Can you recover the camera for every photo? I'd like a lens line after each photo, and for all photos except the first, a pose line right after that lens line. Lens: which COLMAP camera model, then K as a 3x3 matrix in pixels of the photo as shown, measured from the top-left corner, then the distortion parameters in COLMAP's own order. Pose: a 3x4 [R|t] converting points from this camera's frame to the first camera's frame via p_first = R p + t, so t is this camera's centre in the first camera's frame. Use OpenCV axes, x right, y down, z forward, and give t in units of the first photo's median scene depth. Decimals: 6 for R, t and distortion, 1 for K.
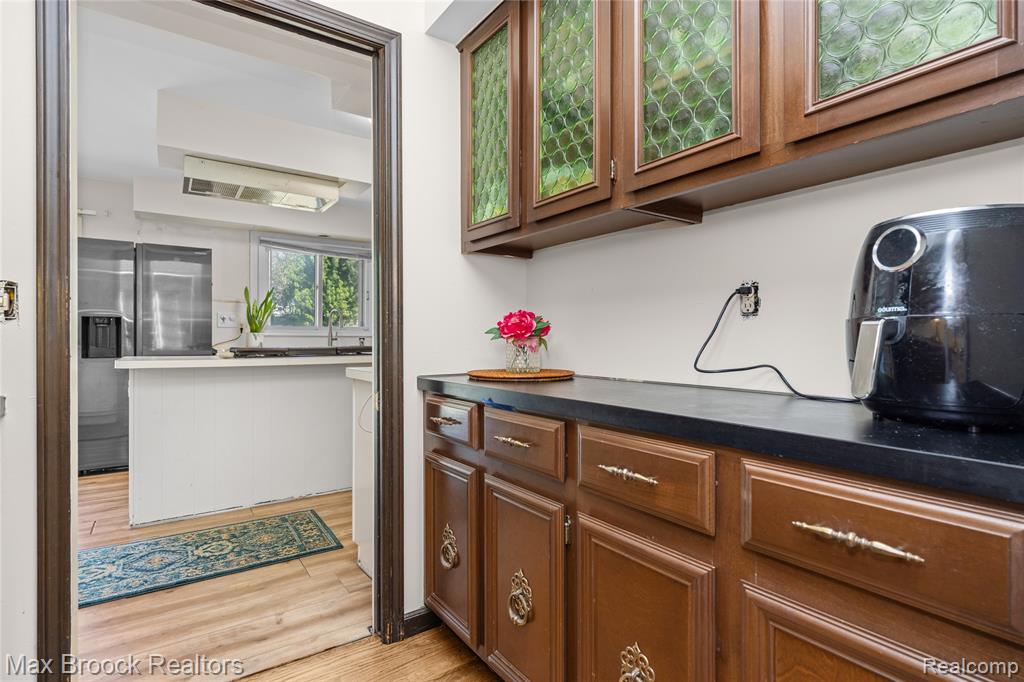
lens RADIAL K [[509.9, 0, 515.3], [0, 509.9, 339.2], [0, 0, 1]] dist [-0.002499, -0.001066]
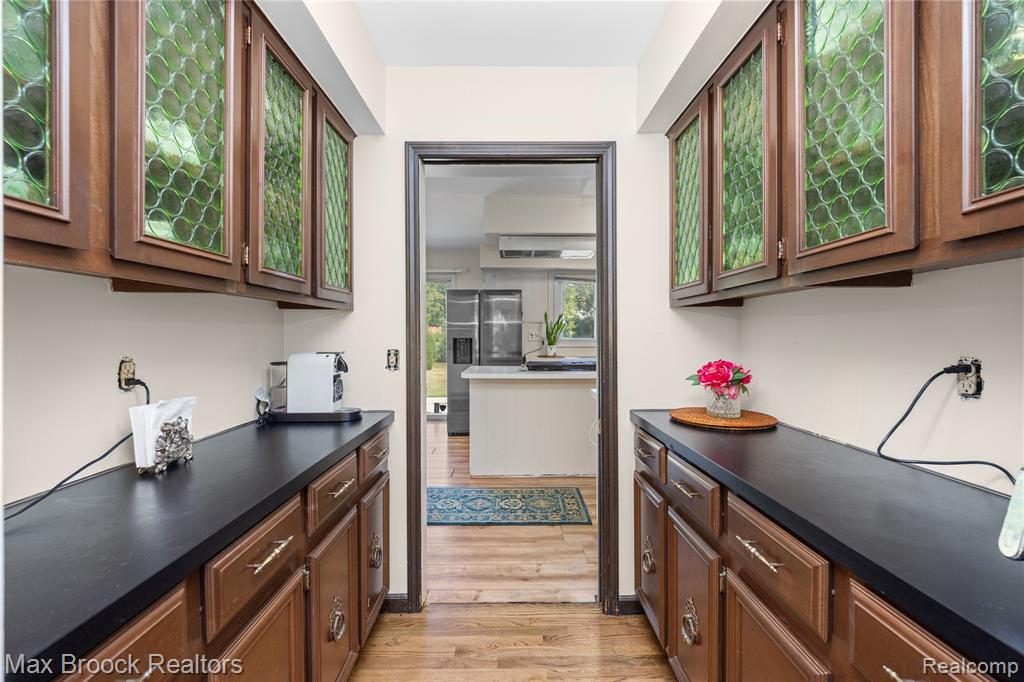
lens RADIAL K [[427.6, 0, 508.8], [0, 427.6, 336.6], [0, 0, 1]] dist [-0.002293, -0.002166]
pose [[0.818674, -0.000959, -0.574258, 0.168794], [0.002858, 0.999993, 0.002405, -0.111836], [0.574252, -0.003611, 0.818671, -0.033789]]
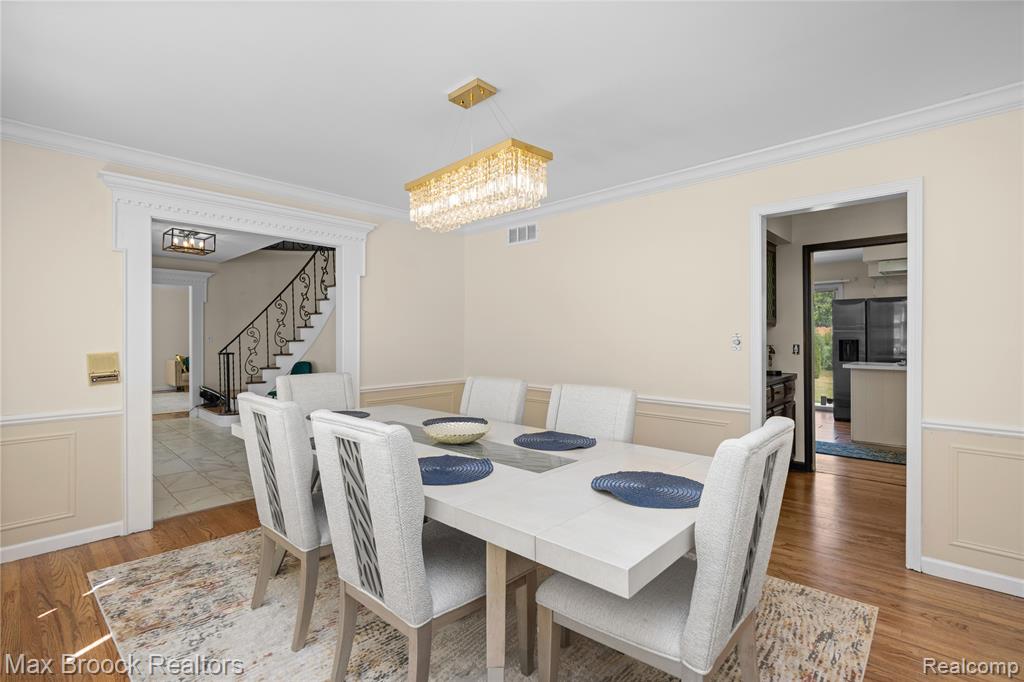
lens RADIAL K [[477.8, 0, 510.6], [0, 477.8, 336.1], [0, 0, 1]] dist [0.029849, 0.000423]
pose [[0.213939, -0.008955, -0.976806, 1.508440], [0.004800, 0.999956, -0.008116, -0.110226], [0.976835, -0.002952, 0.213973, -1.365197]]
